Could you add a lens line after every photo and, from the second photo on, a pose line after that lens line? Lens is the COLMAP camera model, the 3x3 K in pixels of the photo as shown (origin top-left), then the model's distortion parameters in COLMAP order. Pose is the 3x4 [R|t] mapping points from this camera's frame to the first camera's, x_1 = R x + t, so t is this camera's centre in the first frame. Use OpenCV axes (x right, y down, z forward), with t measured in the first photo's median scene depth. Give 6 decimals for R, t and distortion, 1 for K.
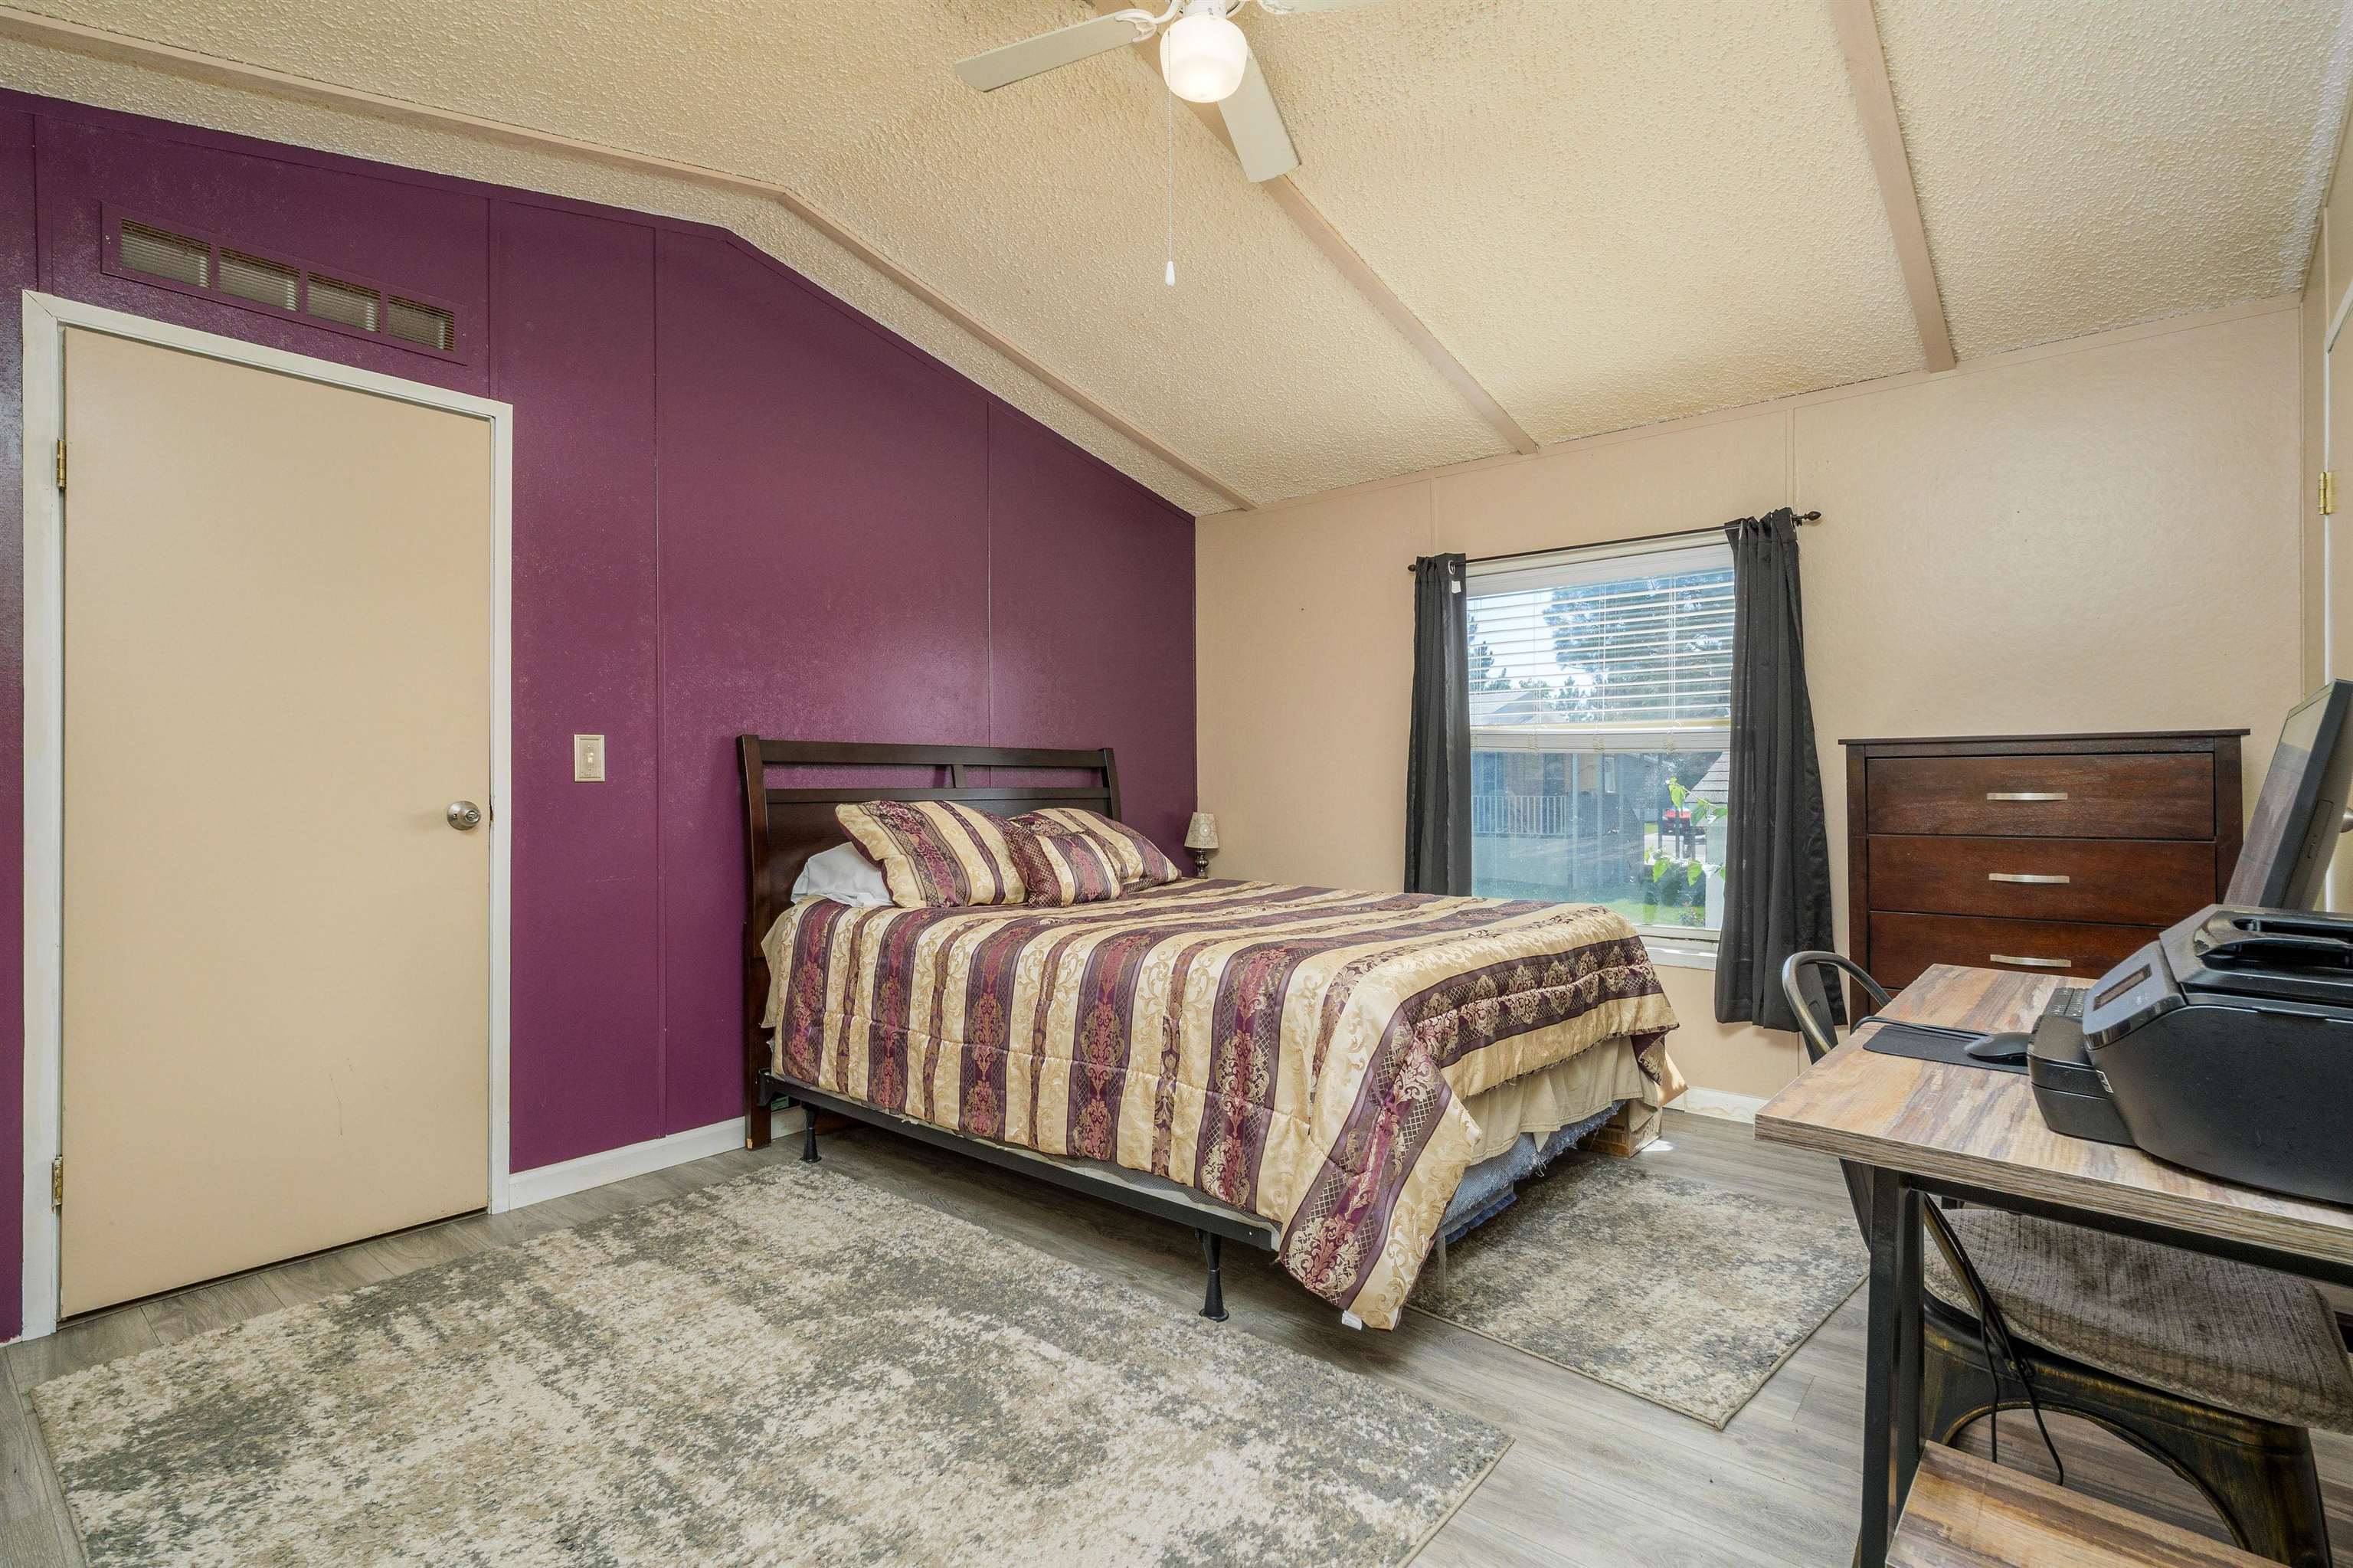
lens RADIAL K [[1114.0, 0, 1184.7], [0, 1114.0, 785.0], [0, 0, 1]] dist [0.004996, -0.004870]
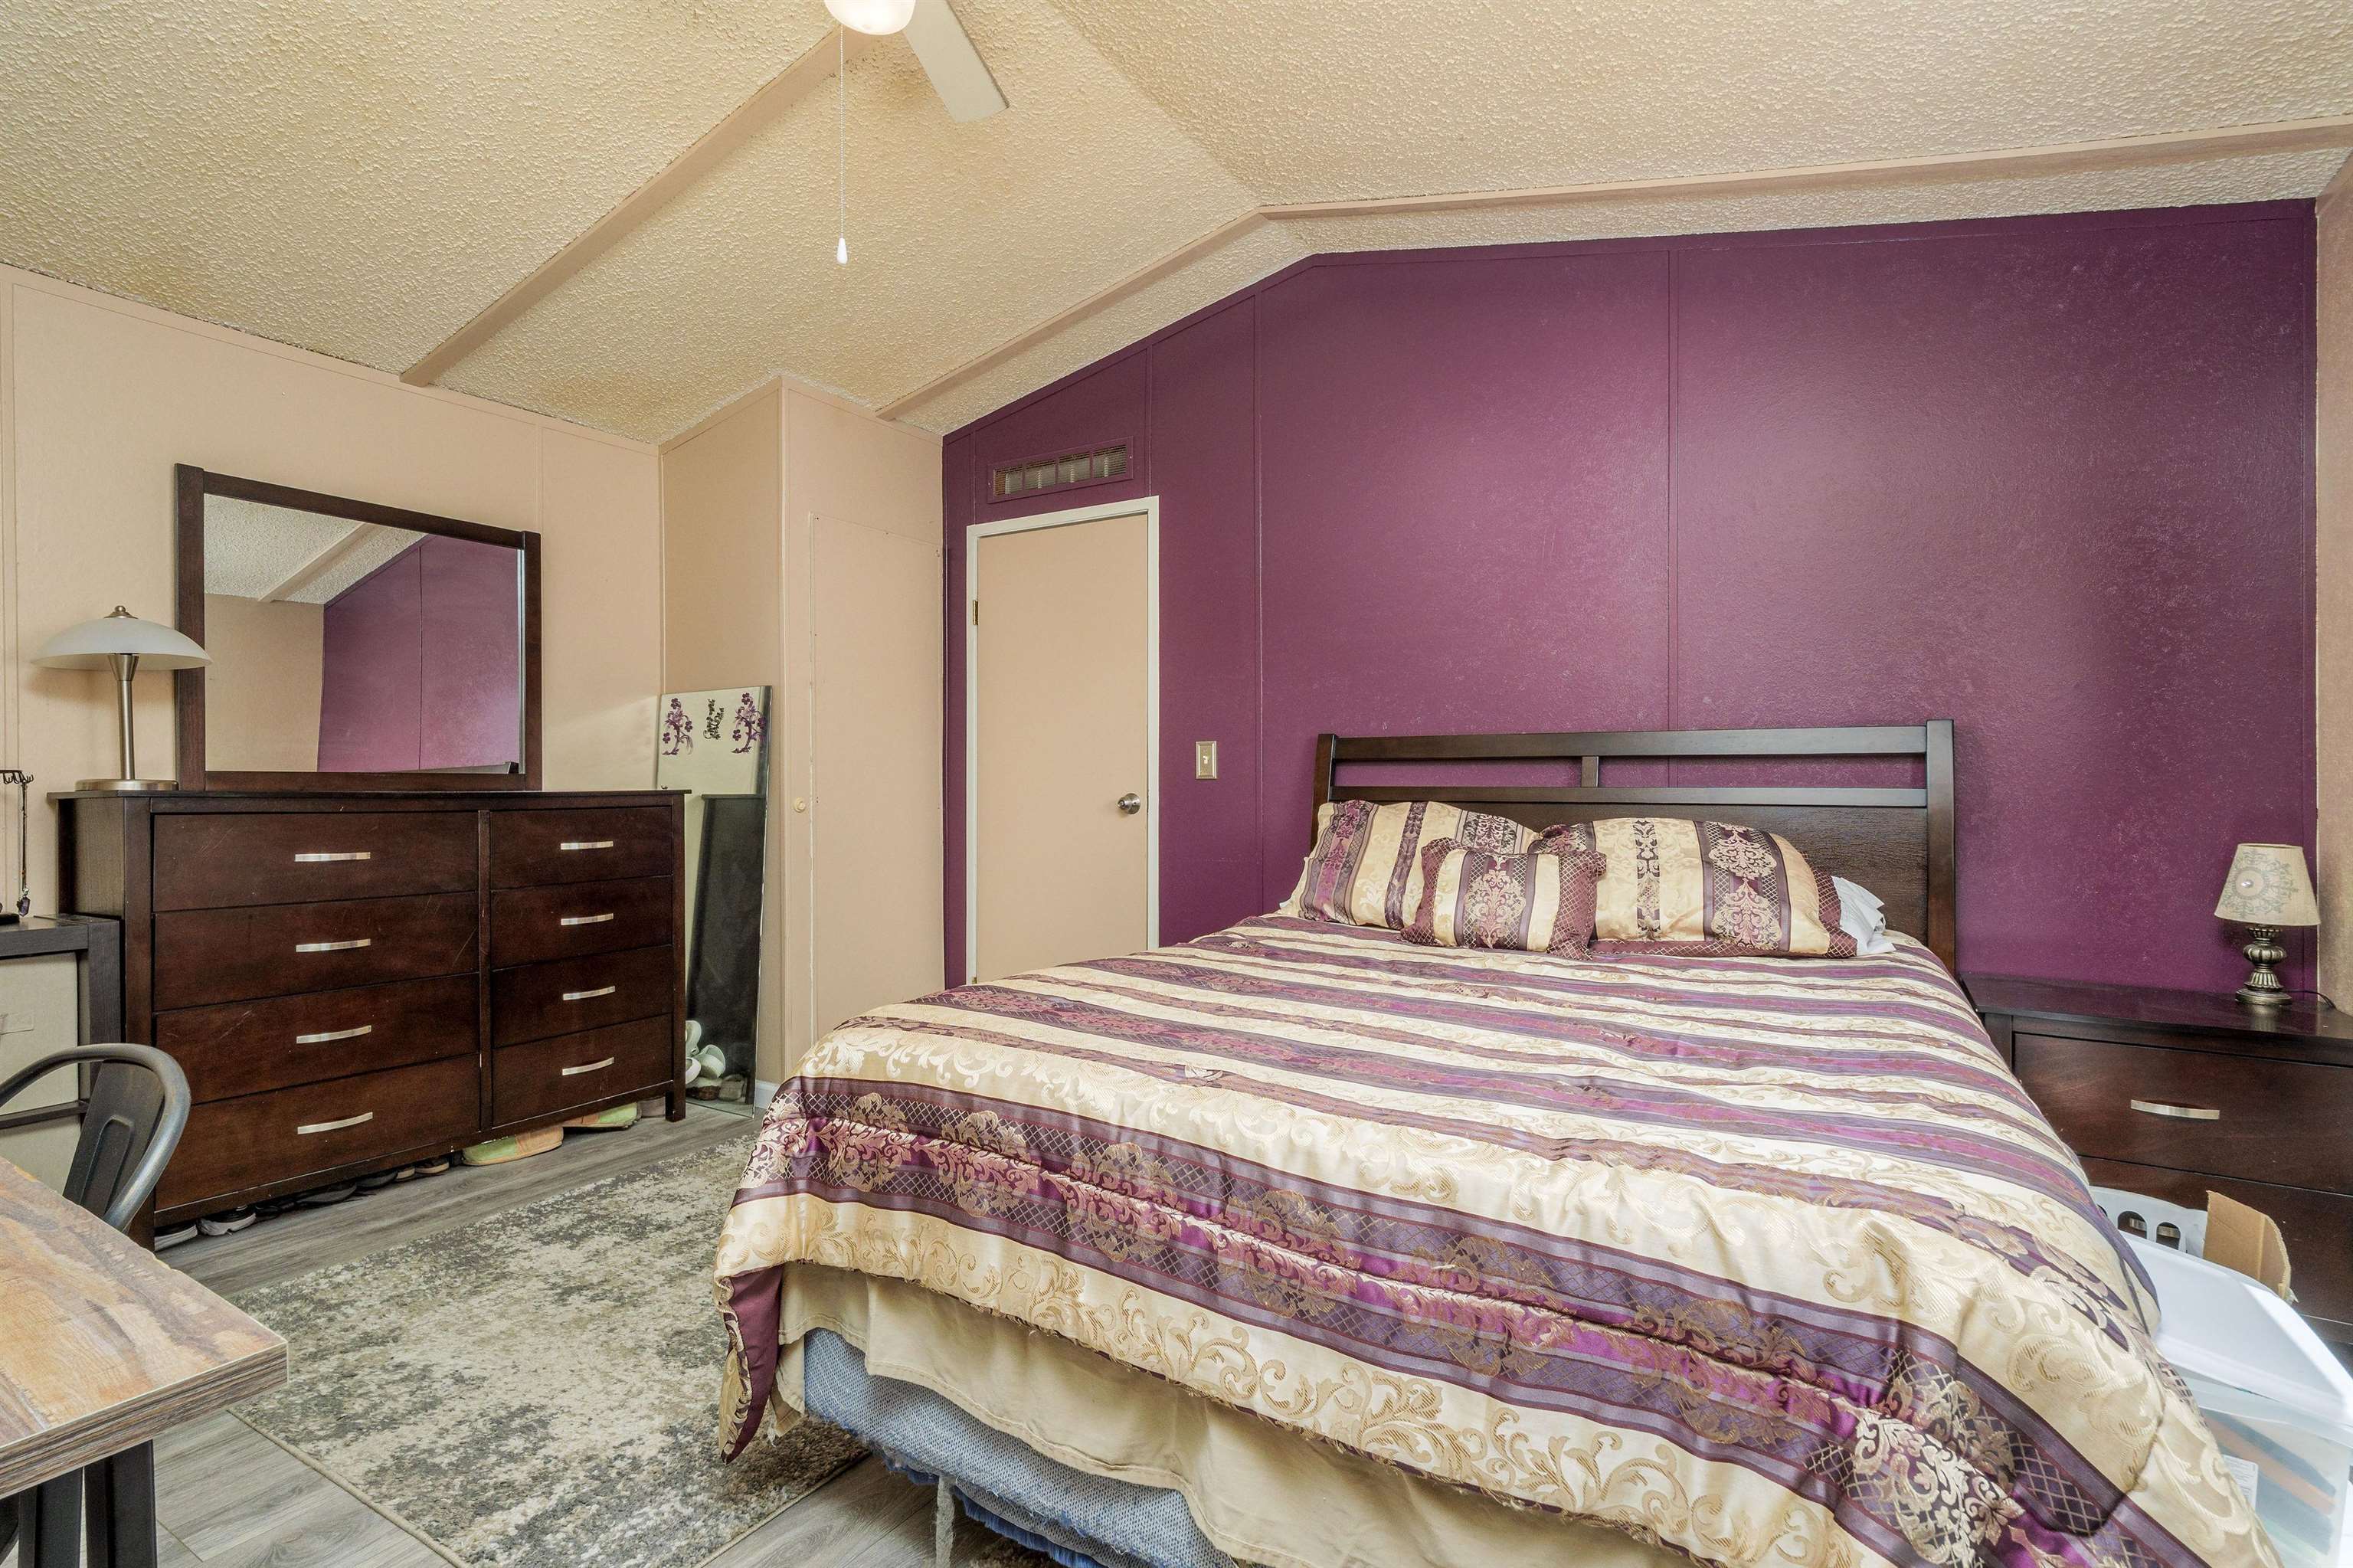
lens RADIAL K [[1114.0, 0, 1185.3], [0, 1114.0, 785.1], [0, 0, 1]] dist [0.004996, -0.004870]
pose [[0.130155, 0.004918, -0.991481, 0.682314], [-0.002730, 0.999986, 0.004602, -0.002050], [0.991490, 0.002108, 0.130166, 0.816561]]
